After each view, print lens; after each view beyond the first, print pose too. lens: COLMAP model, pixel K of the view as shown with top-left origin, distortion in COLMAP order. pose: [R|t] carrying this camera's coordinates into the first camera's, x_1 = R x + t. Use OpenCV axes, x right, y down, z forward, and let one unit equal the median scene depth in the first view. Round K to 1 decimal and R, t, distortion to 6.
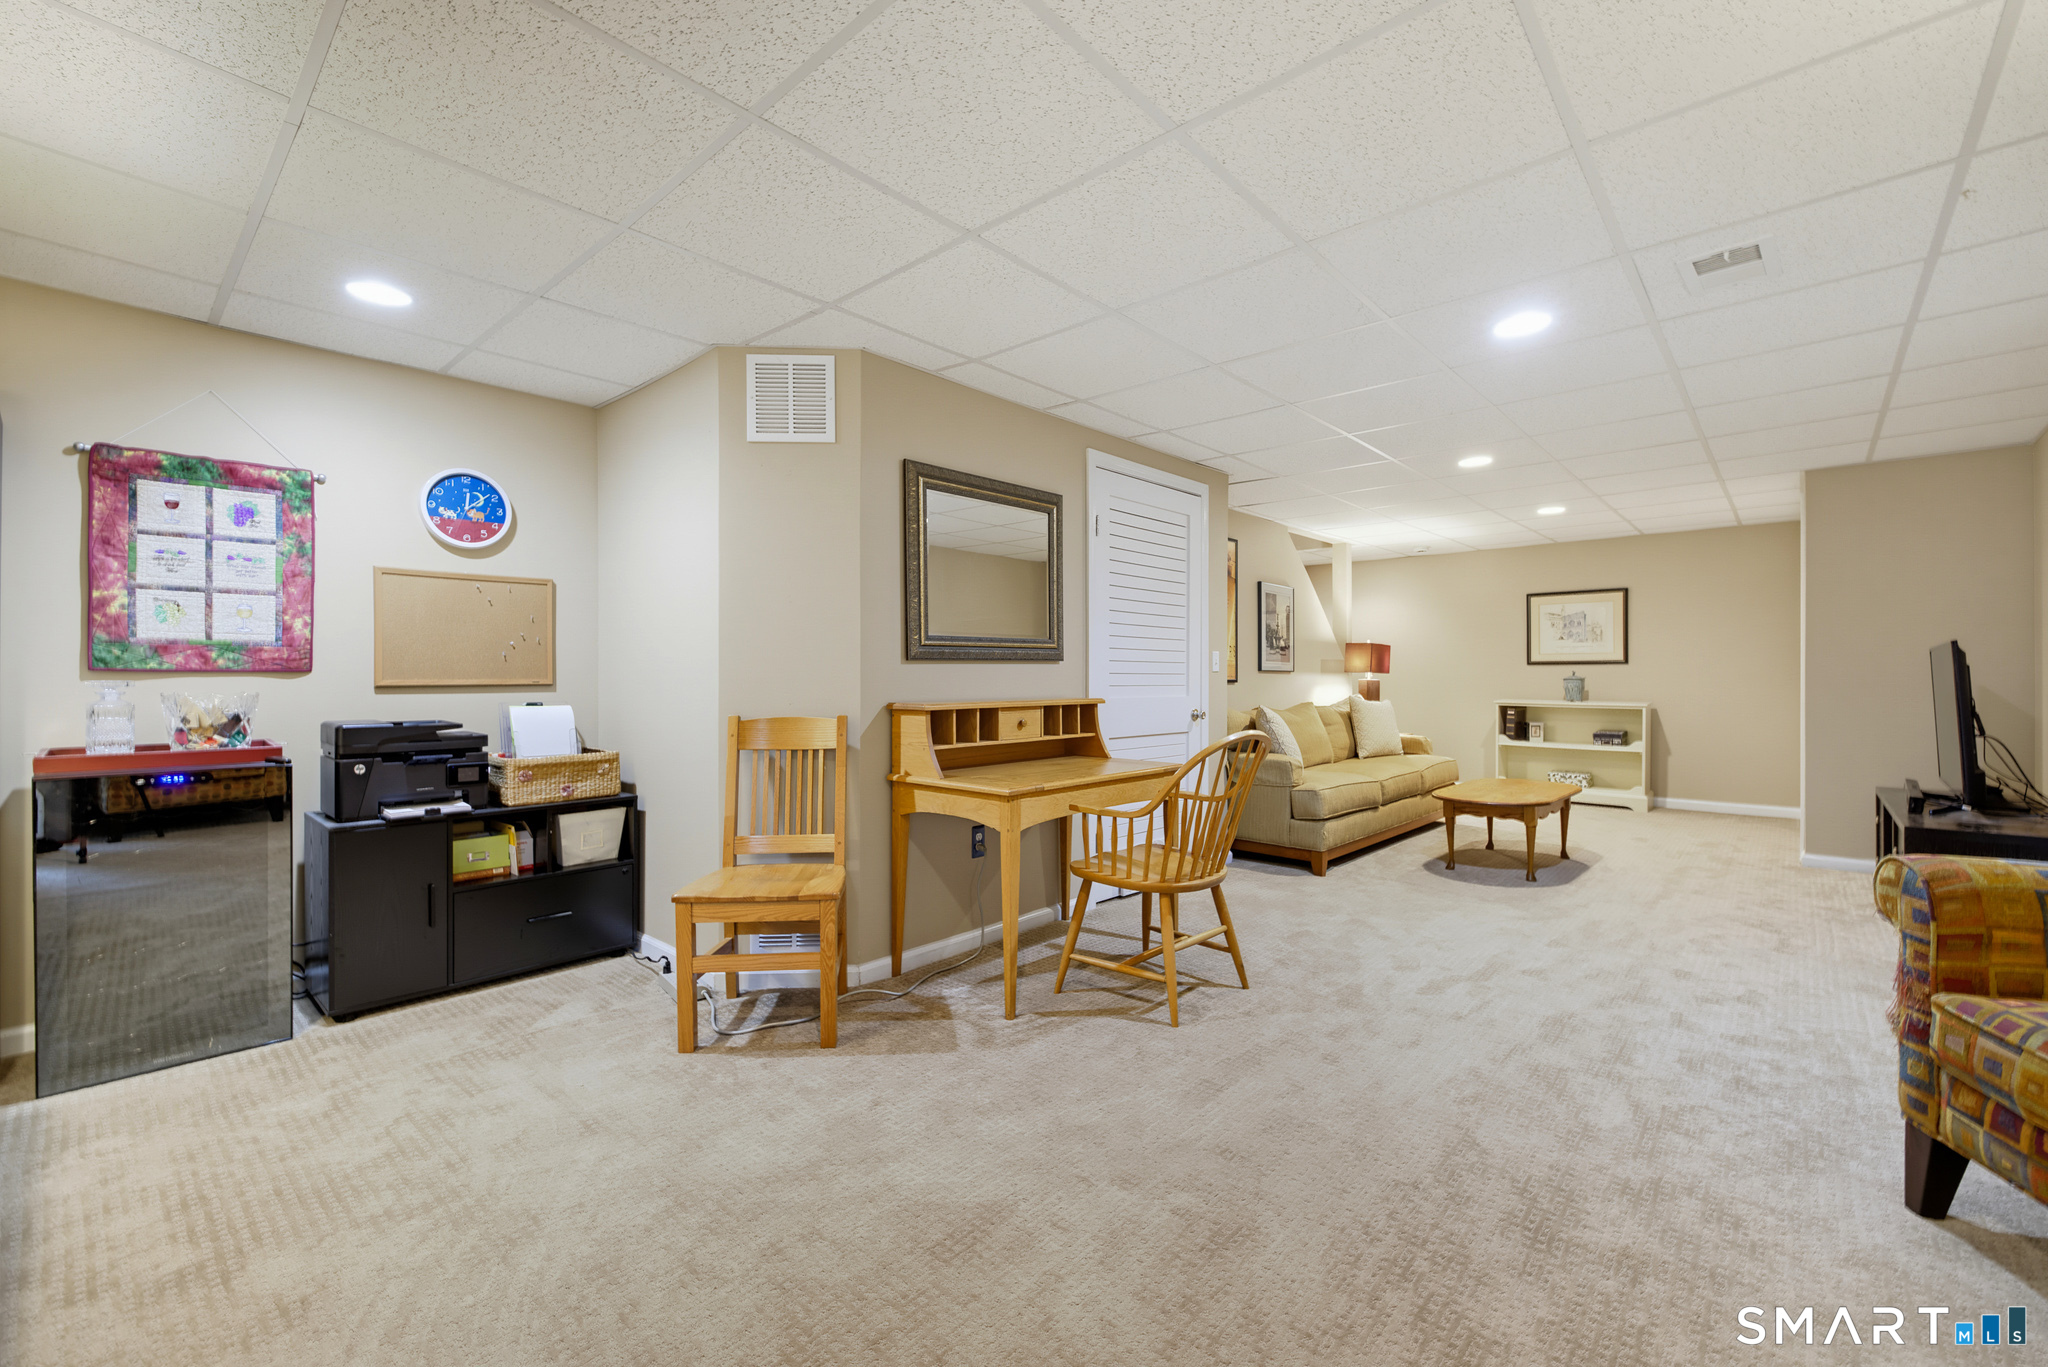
lens RADIAL K [[854.1, 0, 1025.7], [0, 854.1, 682.1], [0, 0, 1]] dist [0.002092, -0.000183]
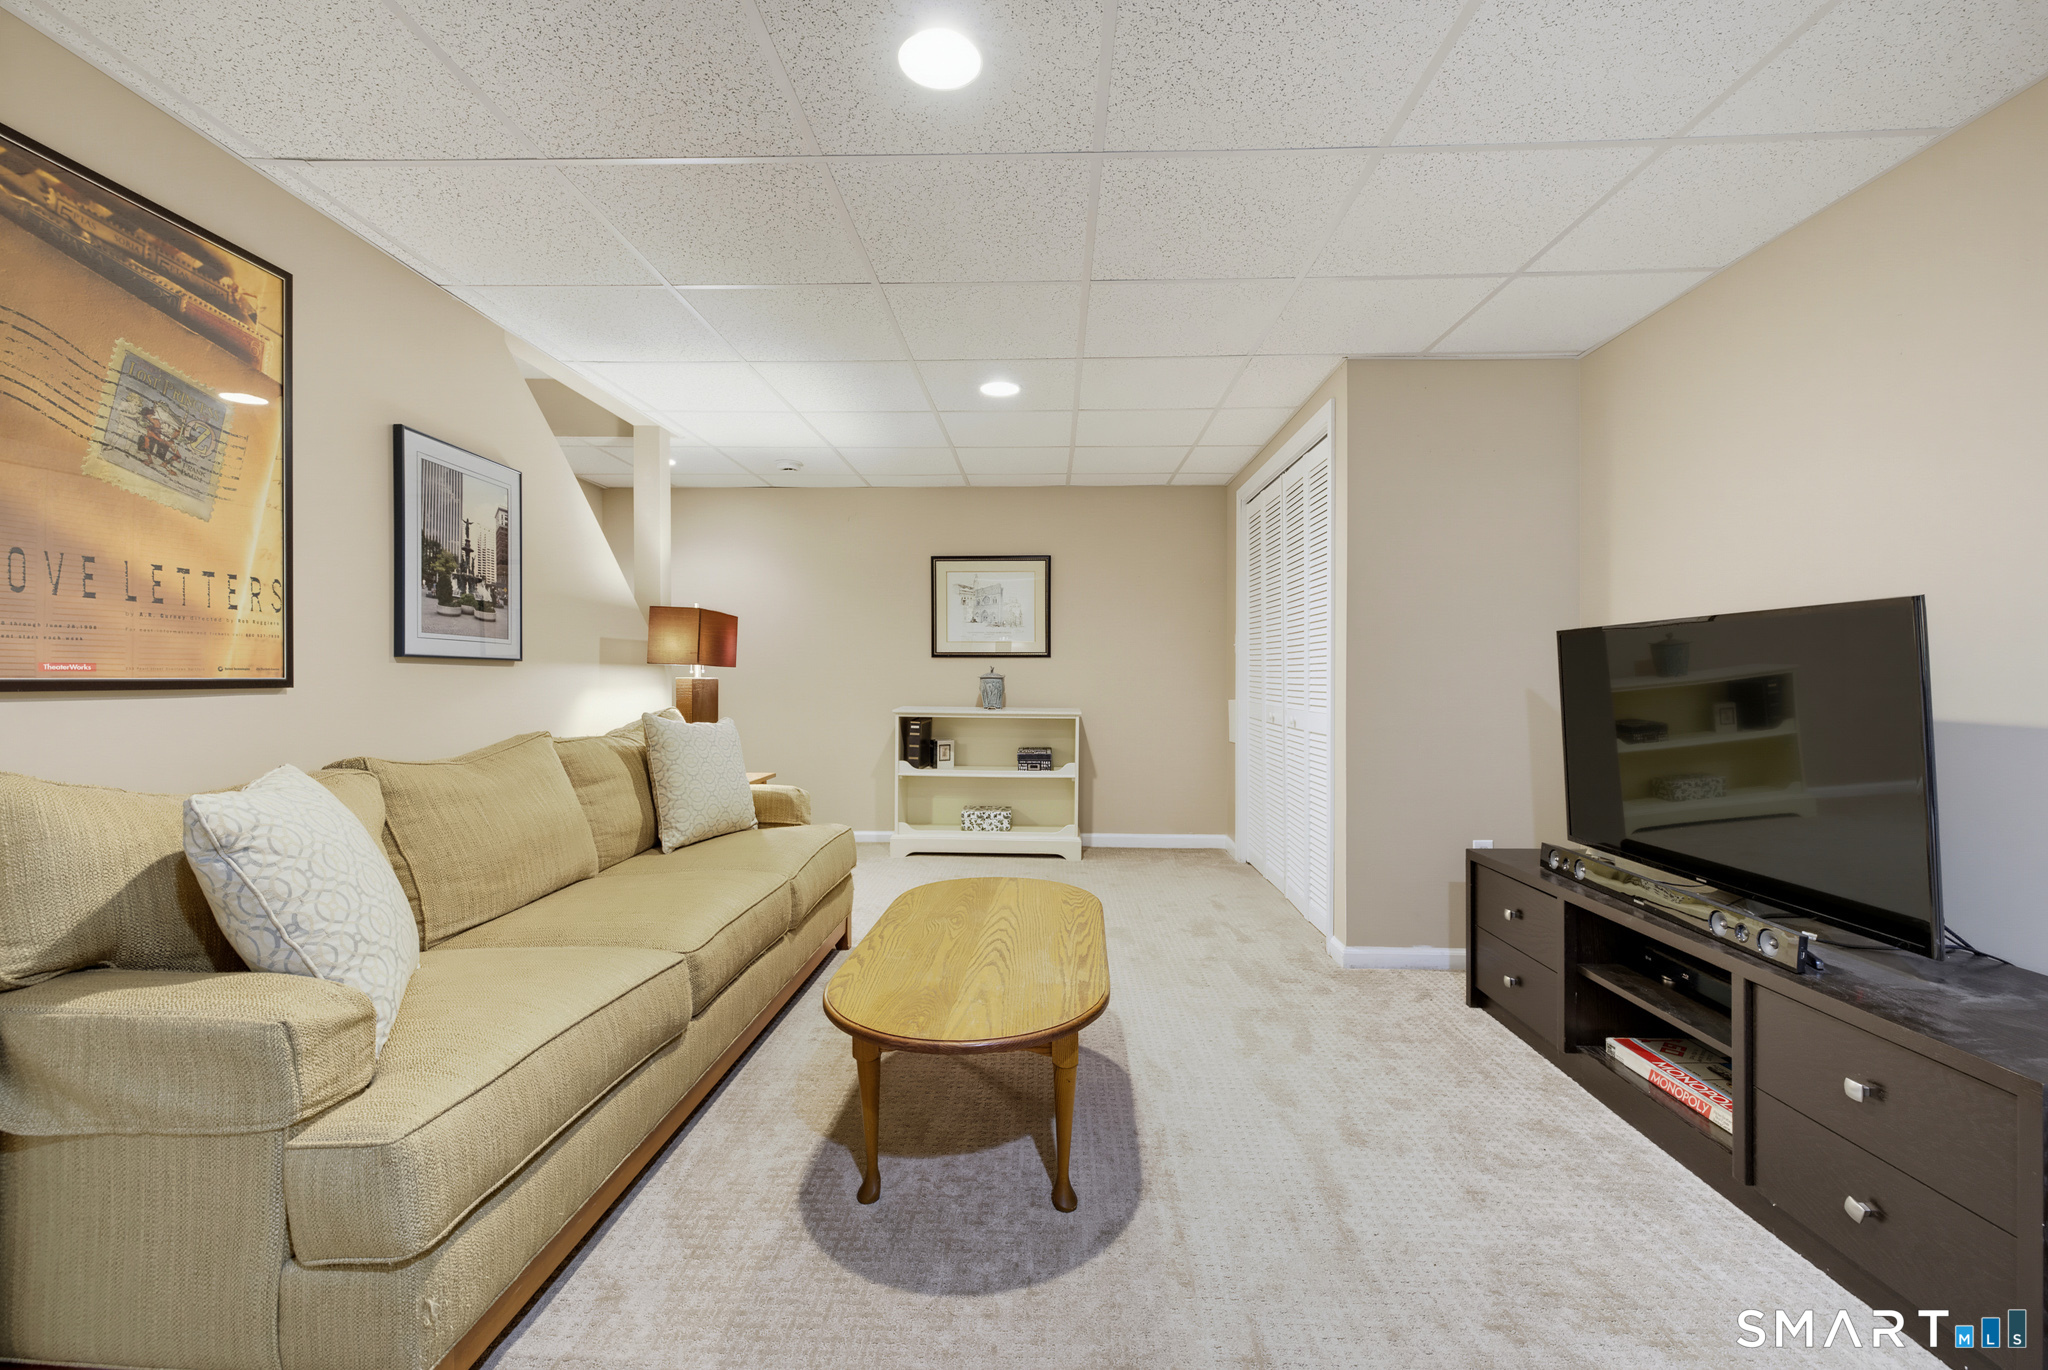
lens RADIAL K [[854.1, 0, 1030.8], [0, 854.1, 681.0], [0, 0, 1]] dist [0.002092, -0.000183]
pose [[0.756549, -0.001159, 0.653936, 0.211003], [0.000631, 0.999999, 0.001042, -0.001708], [-0.653936, -0.000375, 0.756550, 0.462082]]
